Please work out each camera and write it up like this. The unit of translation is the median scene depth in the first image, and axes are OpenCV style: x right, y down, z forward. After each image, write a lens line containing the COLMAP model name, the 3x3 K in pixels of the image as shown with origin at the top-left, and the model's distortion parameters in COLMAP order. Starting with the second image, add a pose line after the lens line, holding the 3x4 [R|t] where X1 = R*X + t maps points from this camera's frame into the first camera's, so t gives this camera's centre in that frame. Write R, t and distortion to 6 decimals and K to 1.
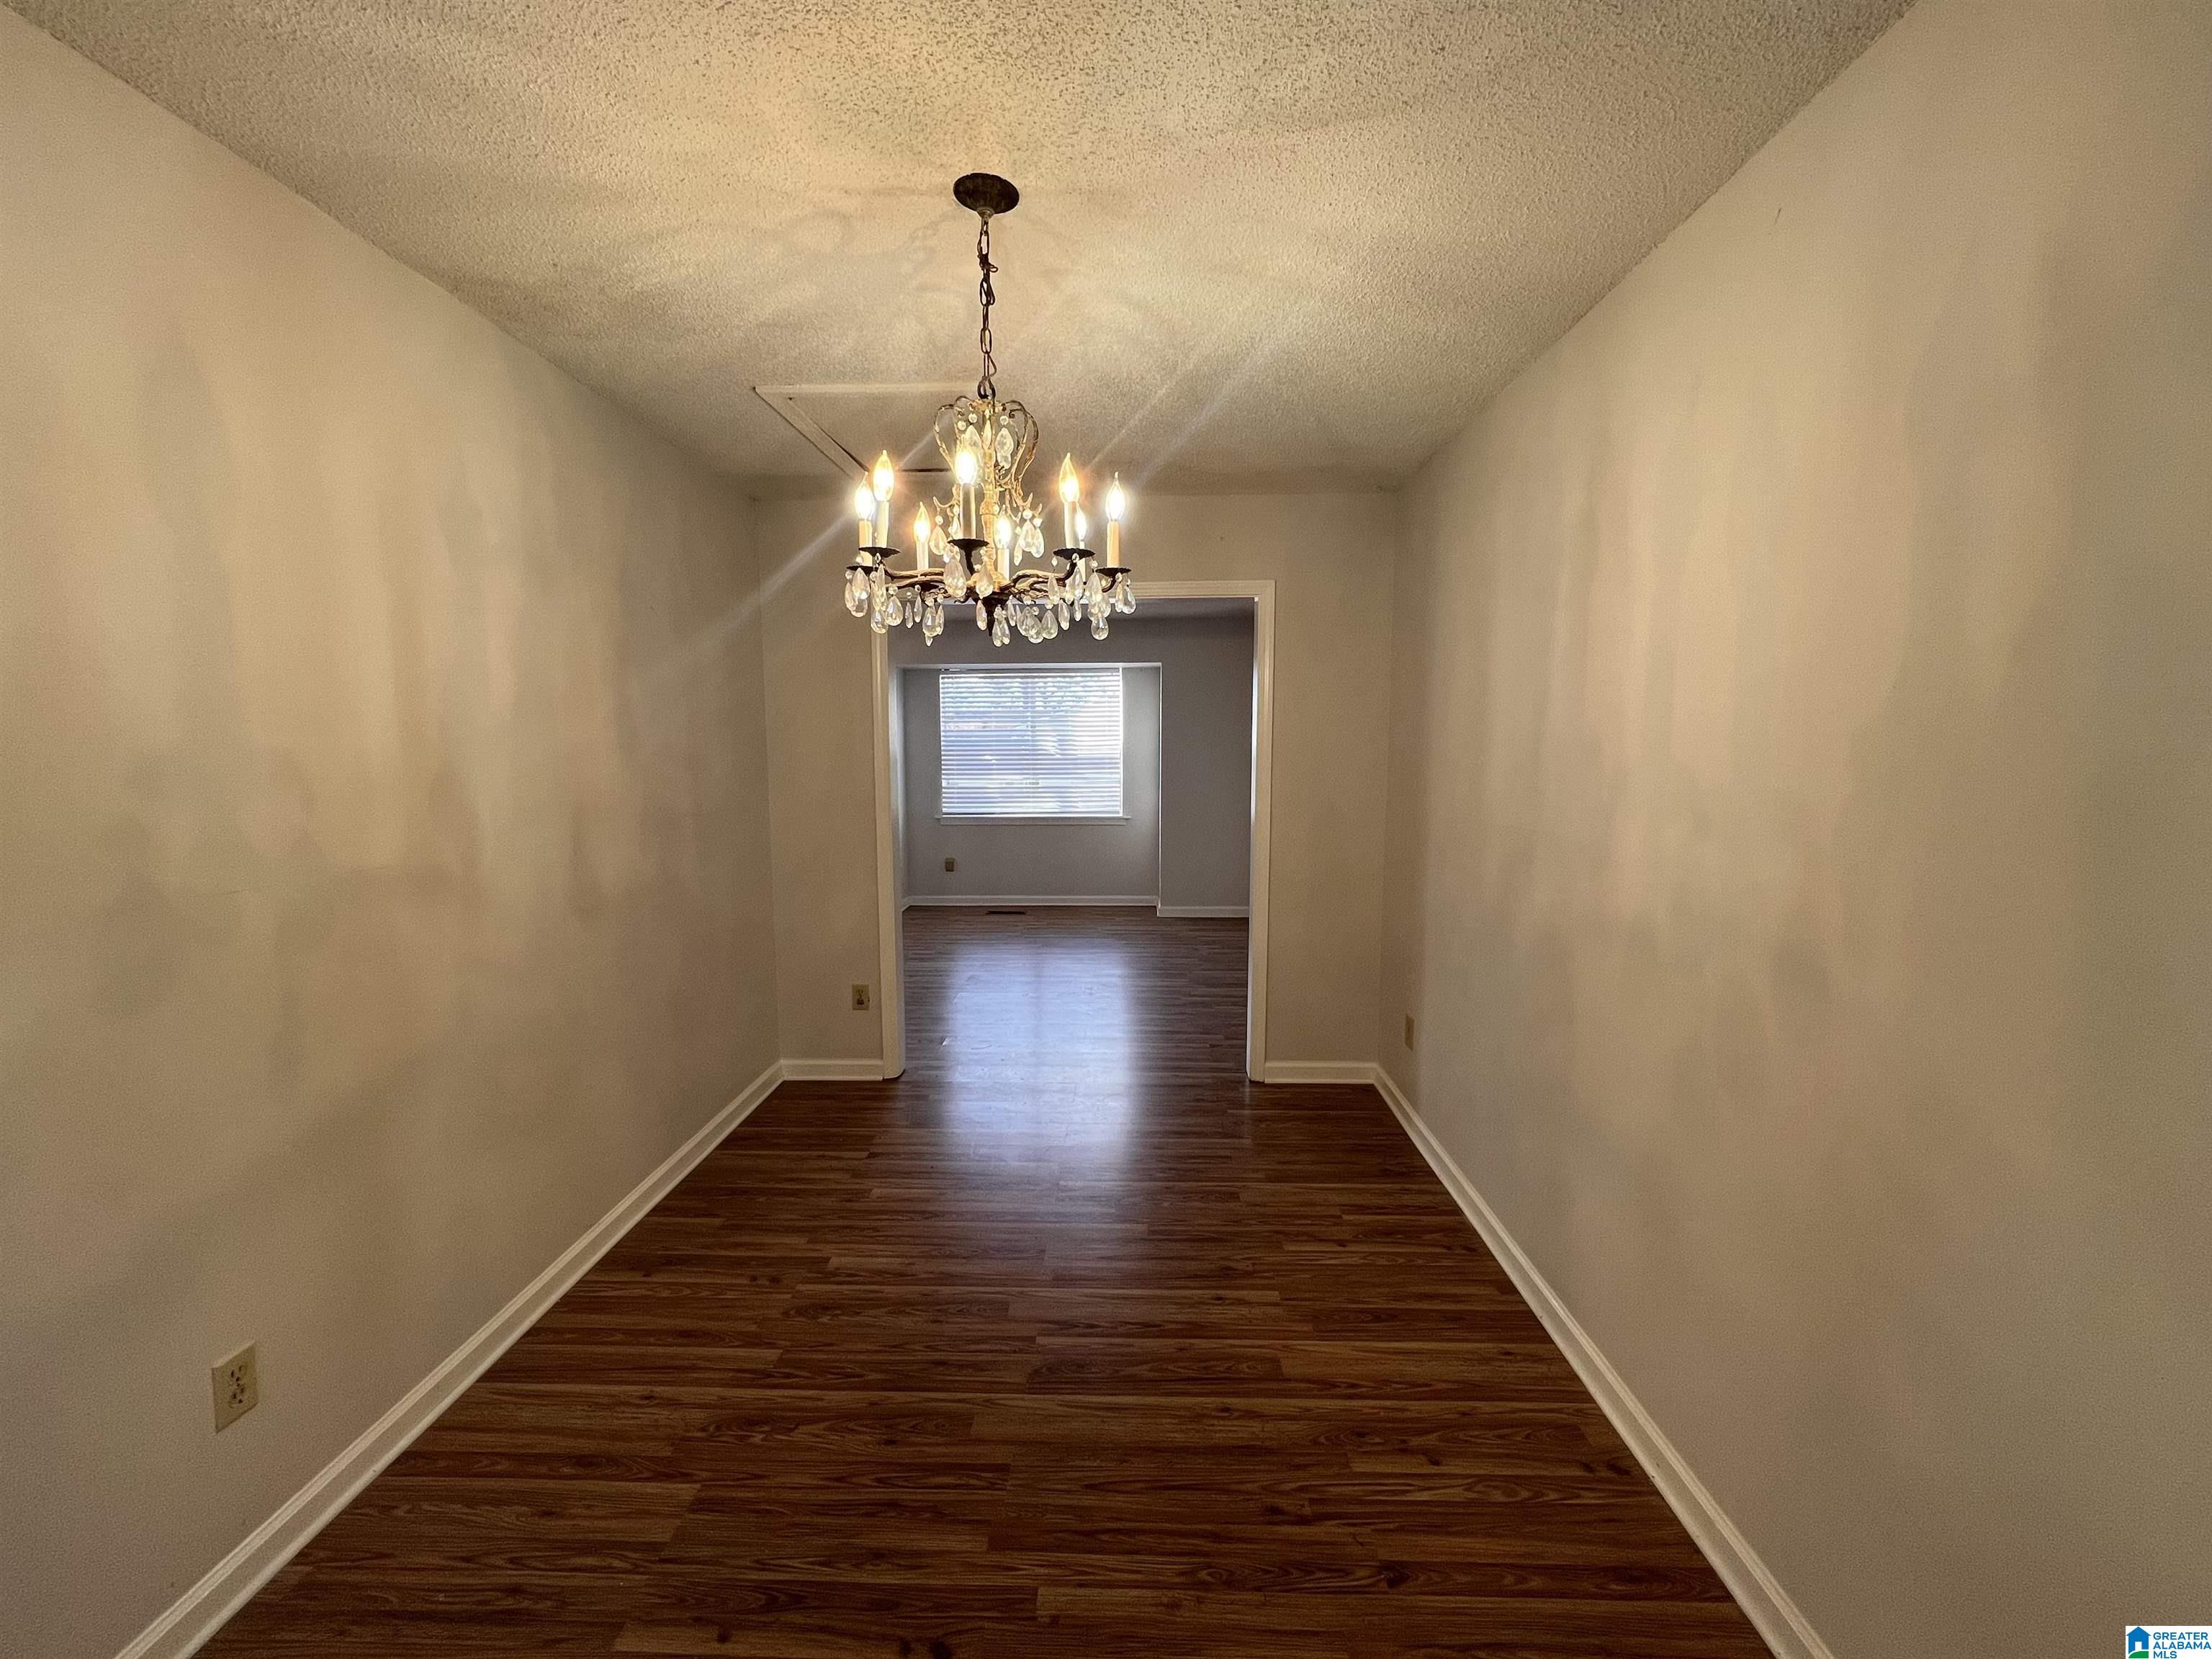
lens RADIAL K [[885.5, 0, 1106.0], [0, 885.5, 829.5], [0, 0, 1]] dist [-0.001703, -0.000191]
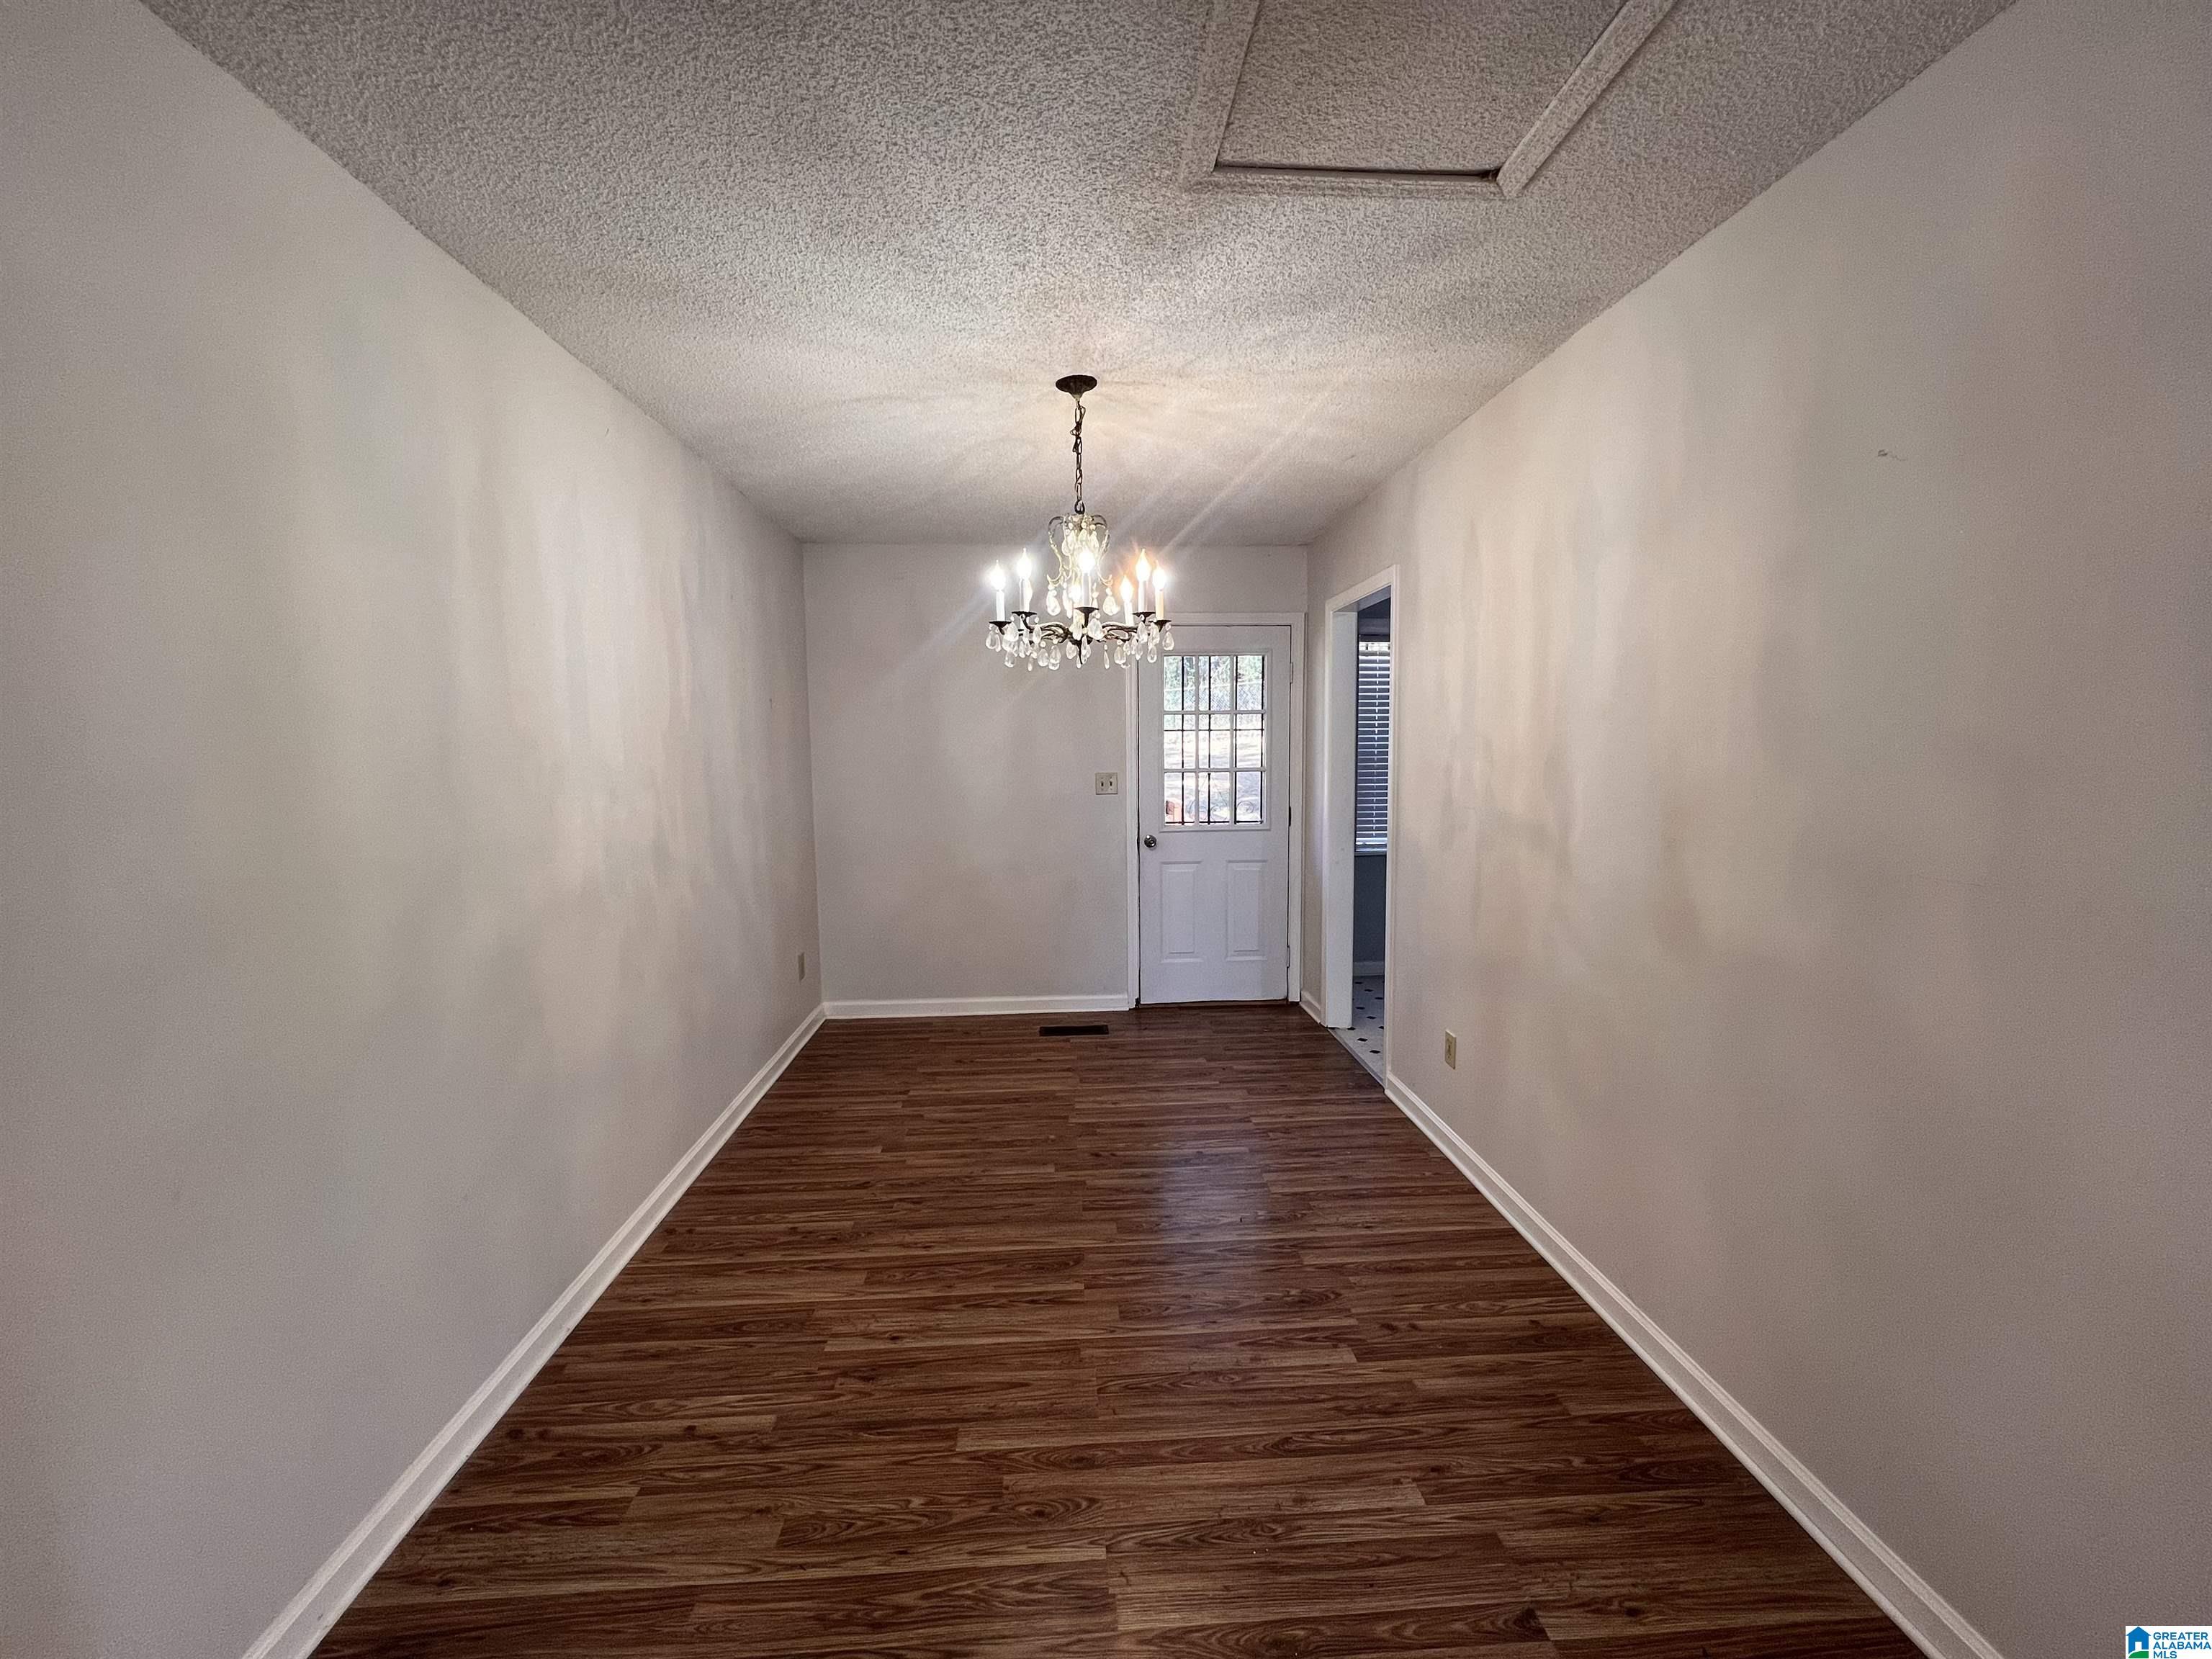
lens RADIAL K [[885.5, 0, 1106.0], [0, 885.5, 829.5], [0, 0, 1]] dist [-0.001703, -0.000191]
pose [[-0.995486, 0.021780, -0.092378, -0.018597], [0.003498, 0.981073, 0.193608, -0.176665], [0.094846, 0.192411, -0.976720, 1.932283]]
